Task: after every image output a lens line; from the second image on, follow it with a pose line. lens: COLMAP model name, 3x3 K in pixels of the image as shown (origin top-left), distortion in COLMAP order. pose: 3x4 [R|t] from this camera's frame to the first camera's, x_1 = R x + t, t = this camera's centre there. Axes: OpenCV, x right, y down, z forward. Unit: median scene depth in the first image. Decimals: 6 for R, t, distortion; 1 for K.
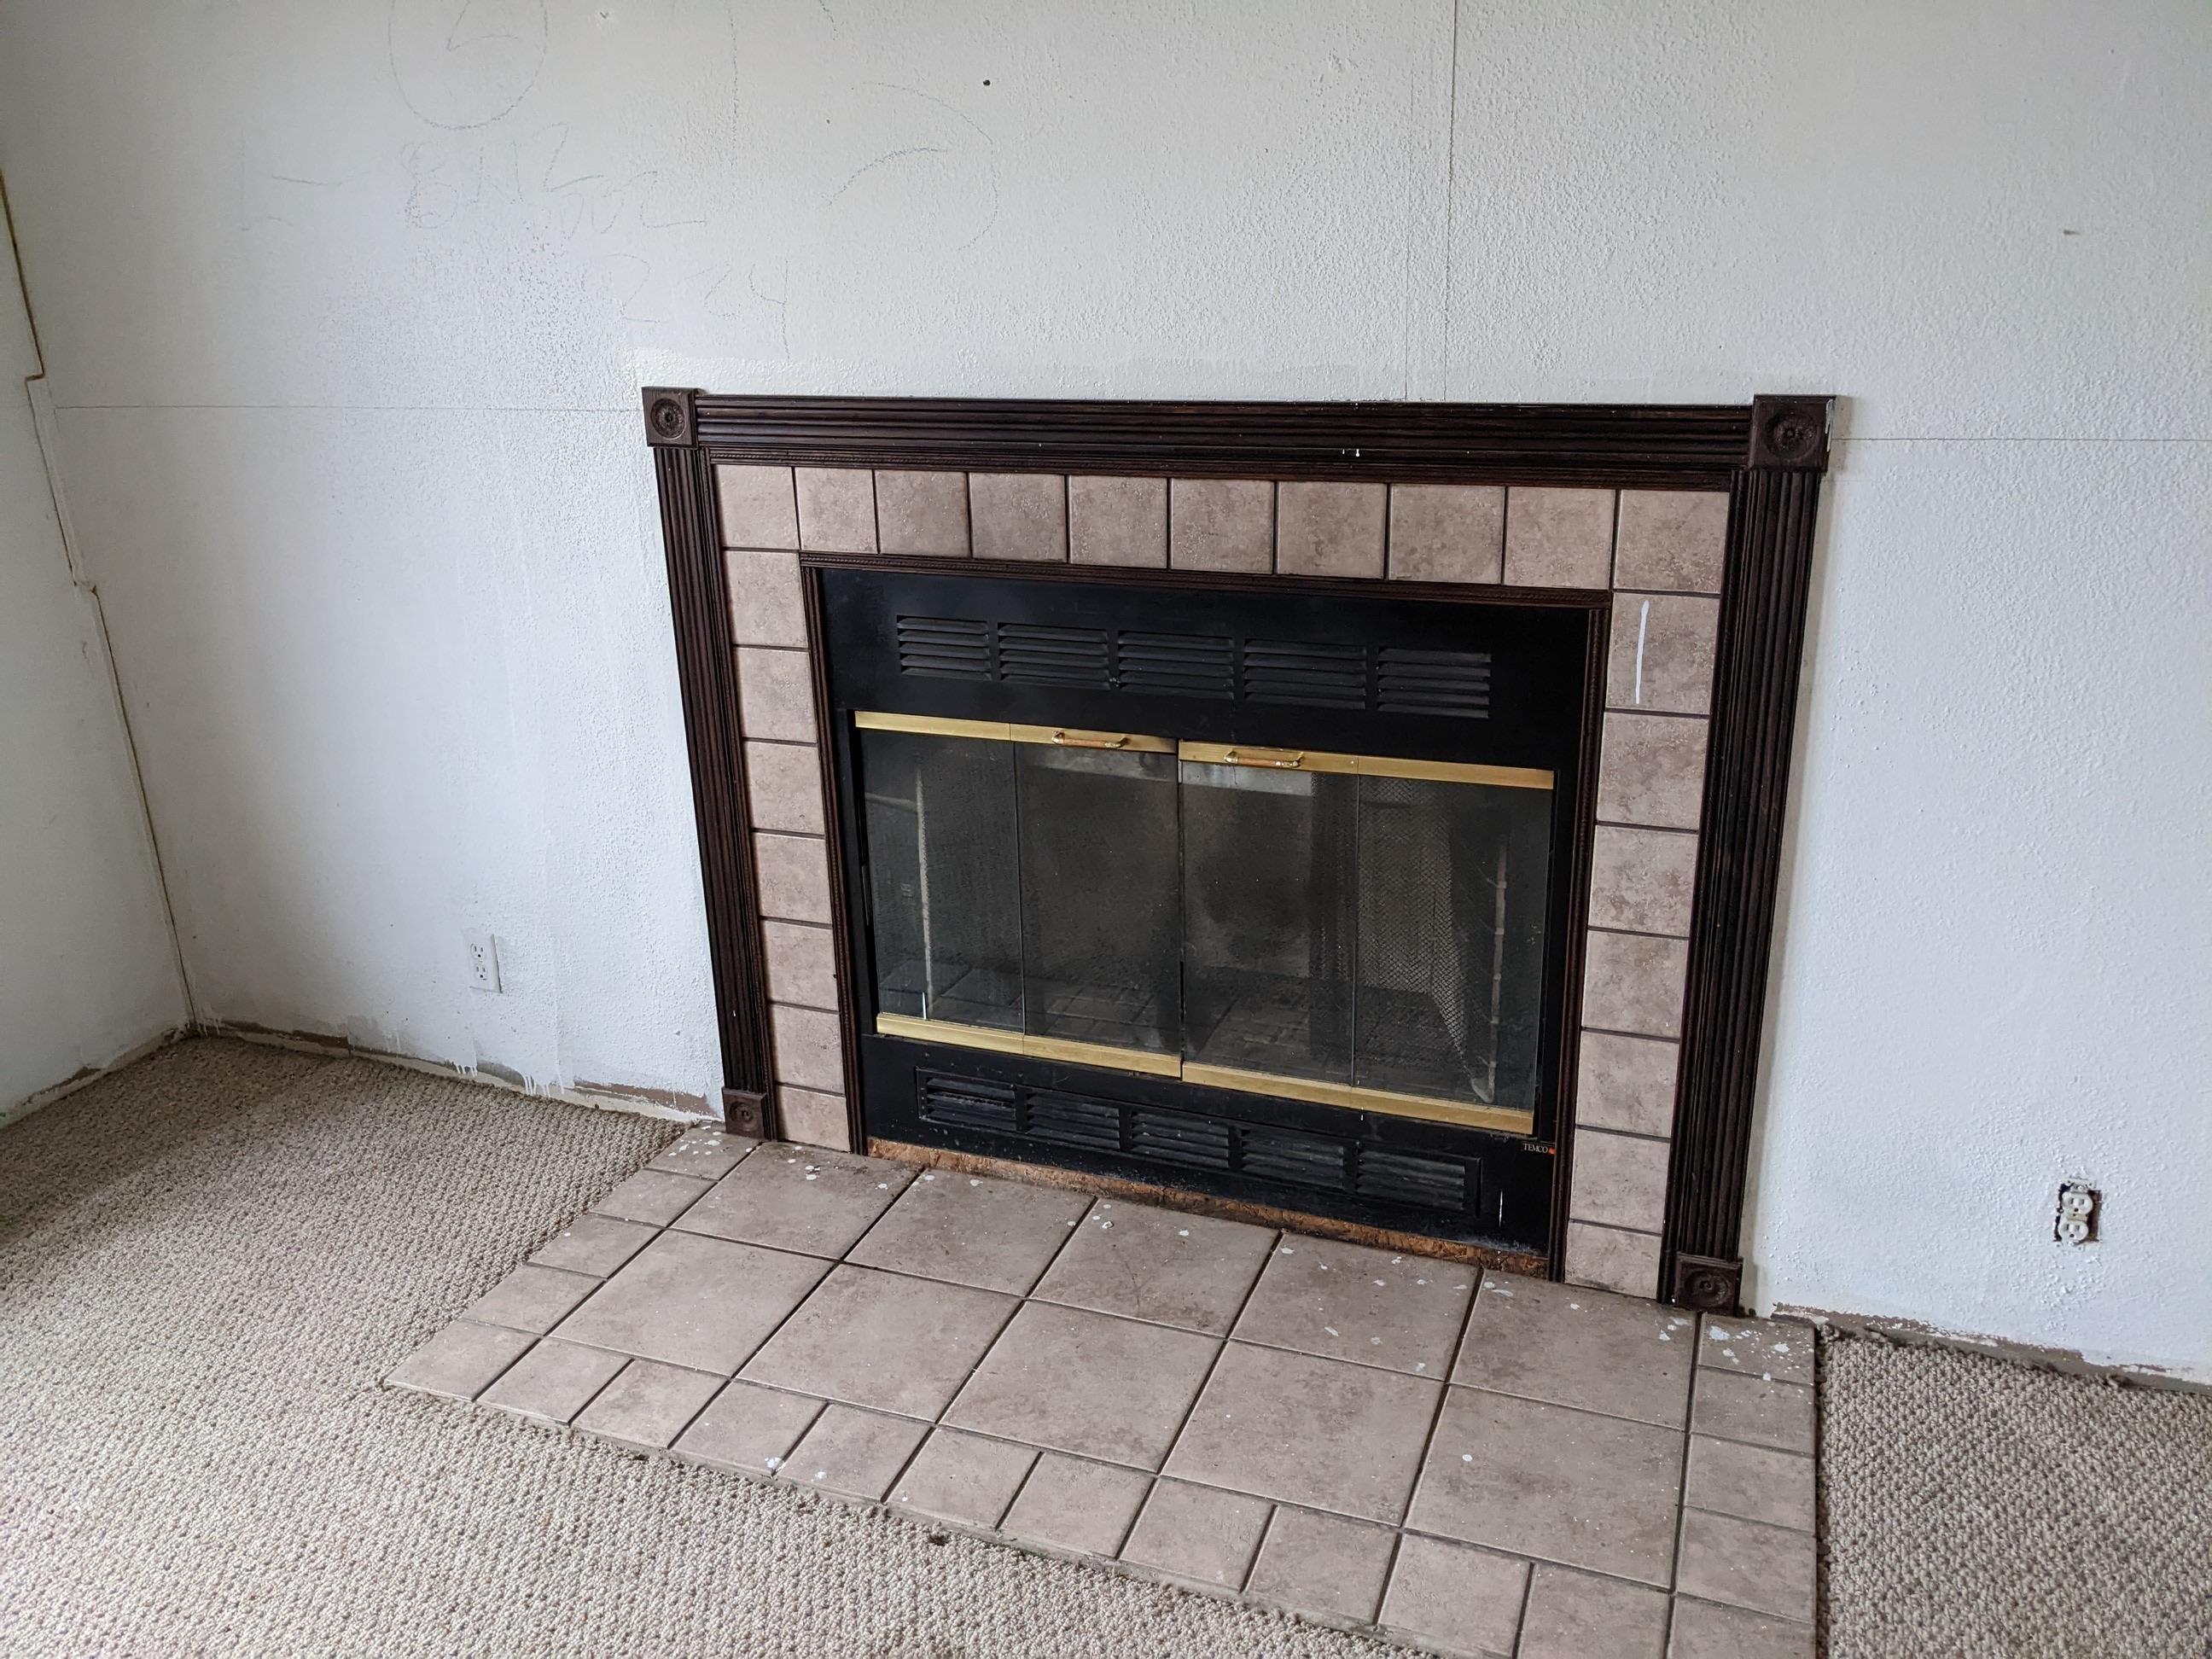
lens RADIAL K [[1729.1, 0, 1118.8], [0, 1729.1, 836.7], [0, 0, 1]] dist [0.018513, -0.014332]
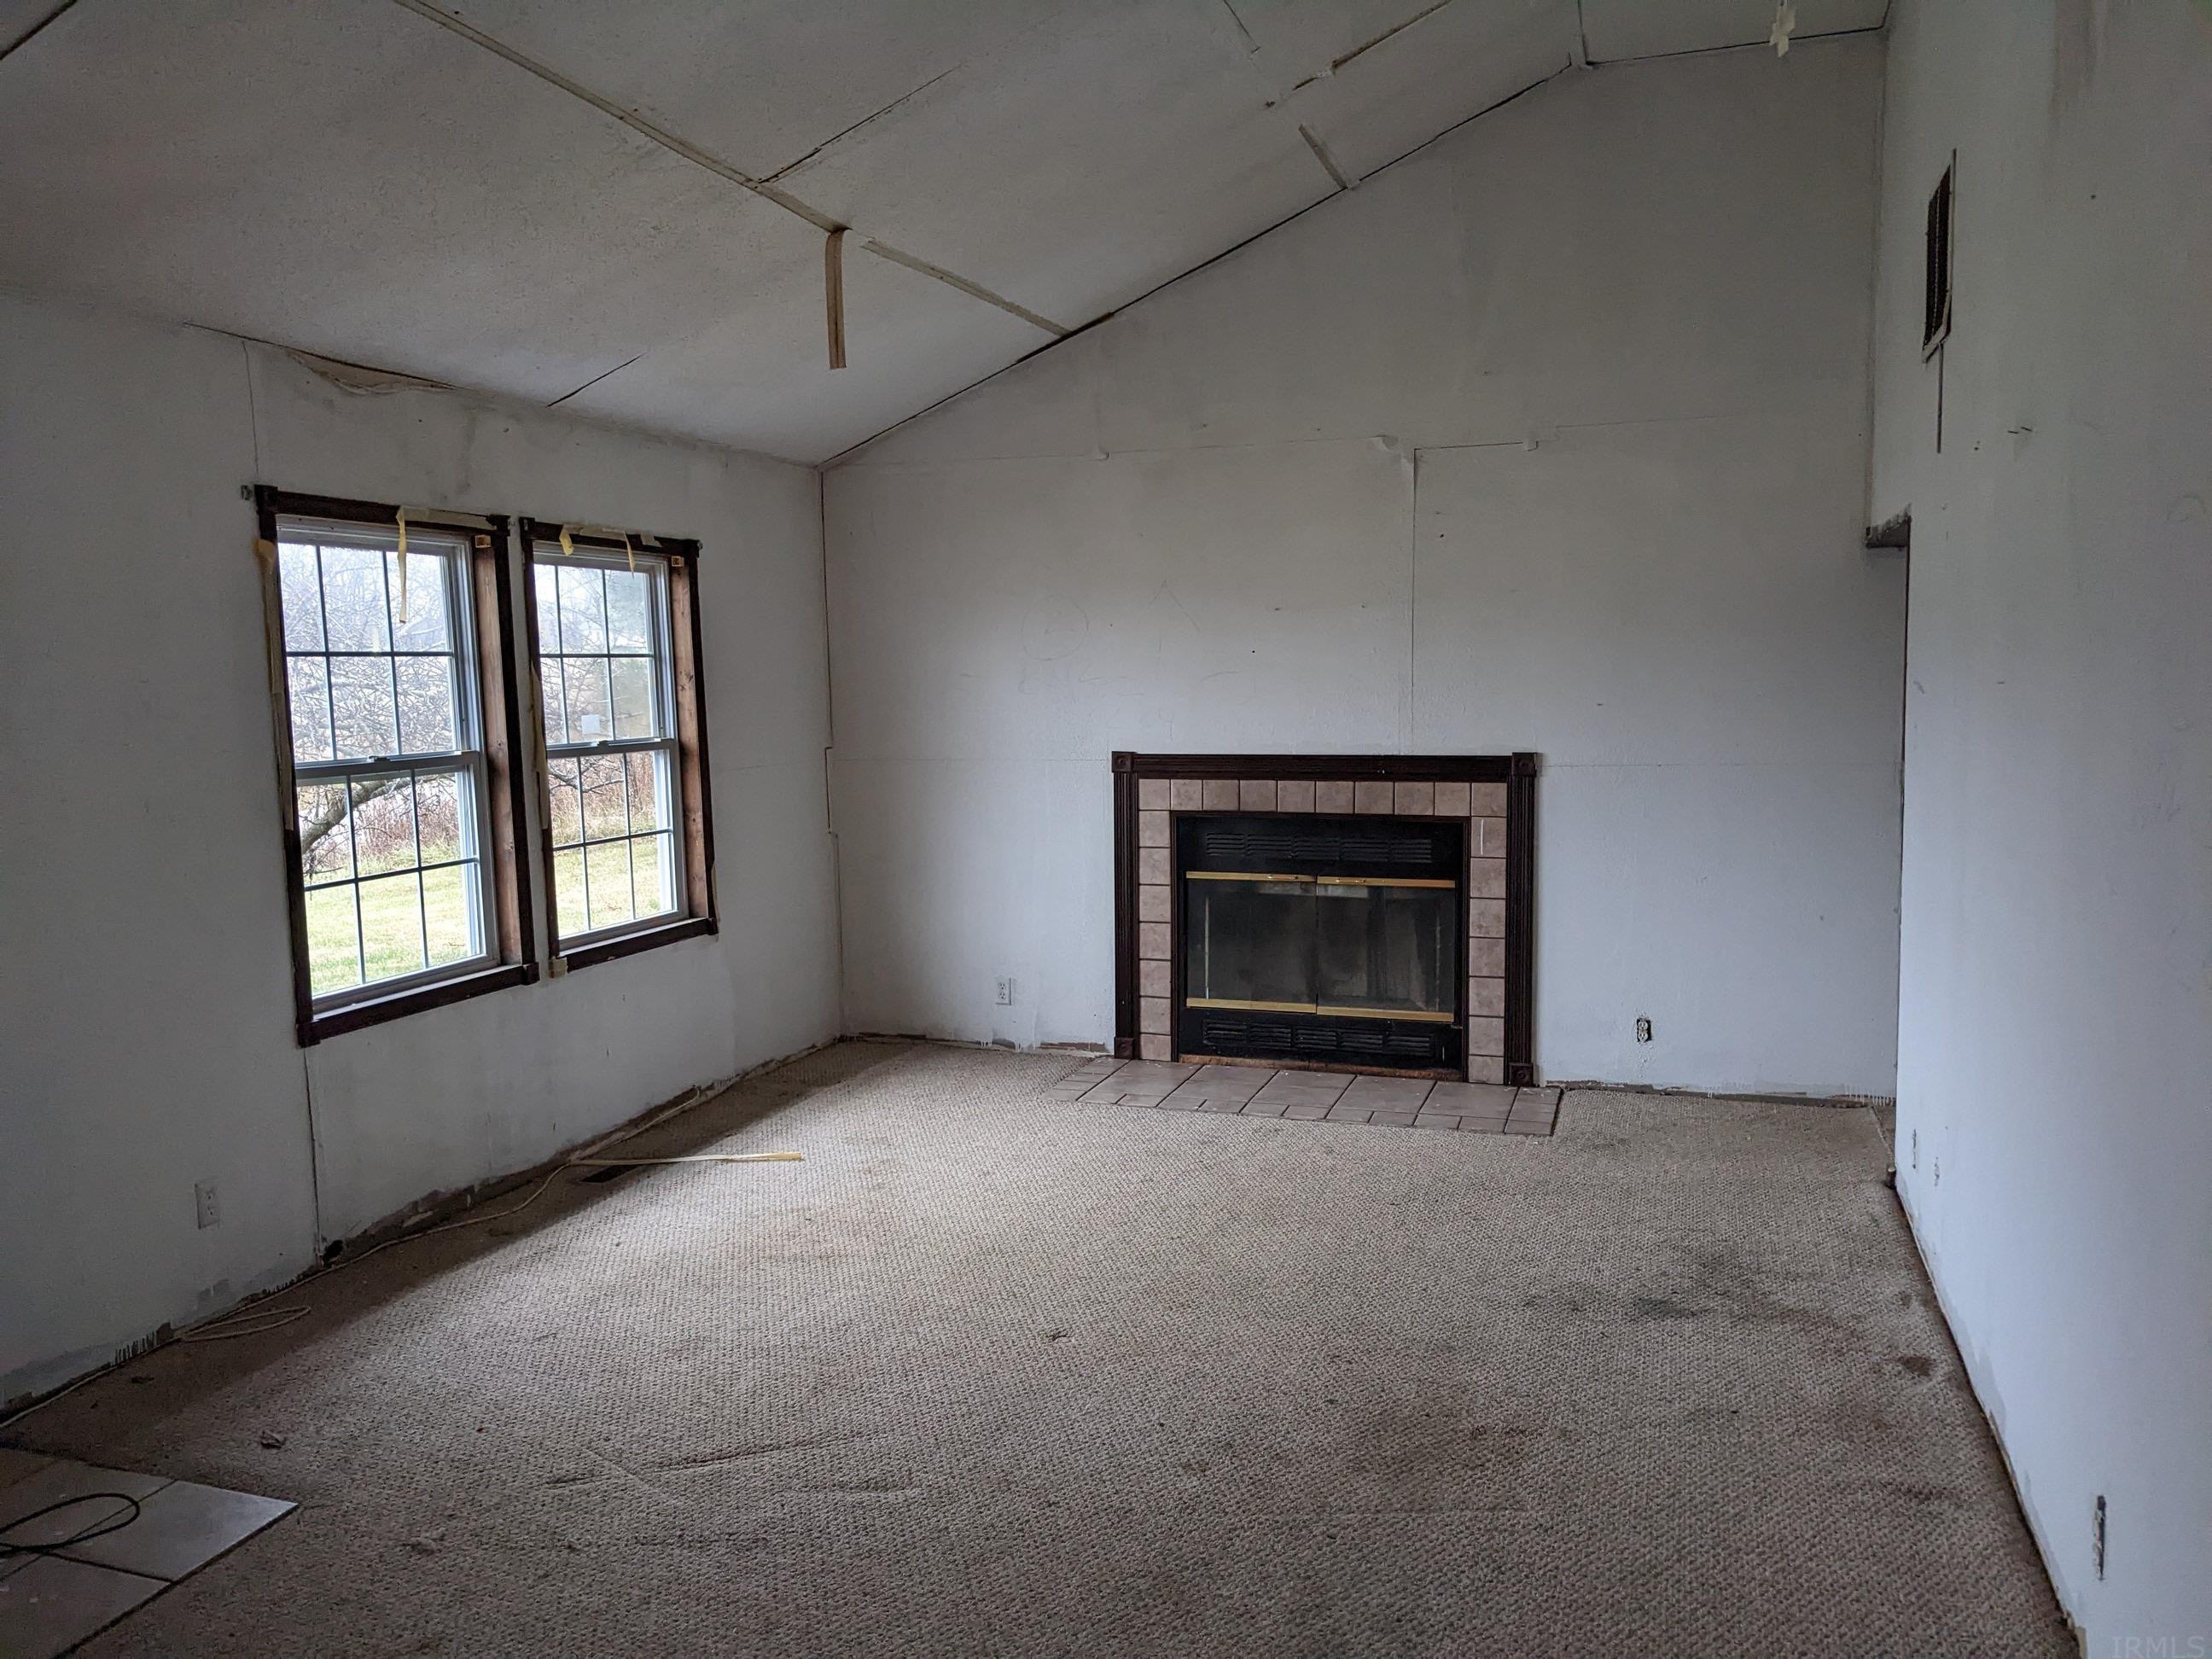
lens RADIAL K [[1729.1, 0, 1095.4], [0, 1729.1, 835.8], [0, 0, 1]] dist [0.018513, -0.014332]
pose [[0.997674, 0.011682, 0.067152, -0.492185], [0.005728, 0.967351, -0.253378, 0.564556], [-0.067919, 0.253173, 0.965034, -1.602401]]
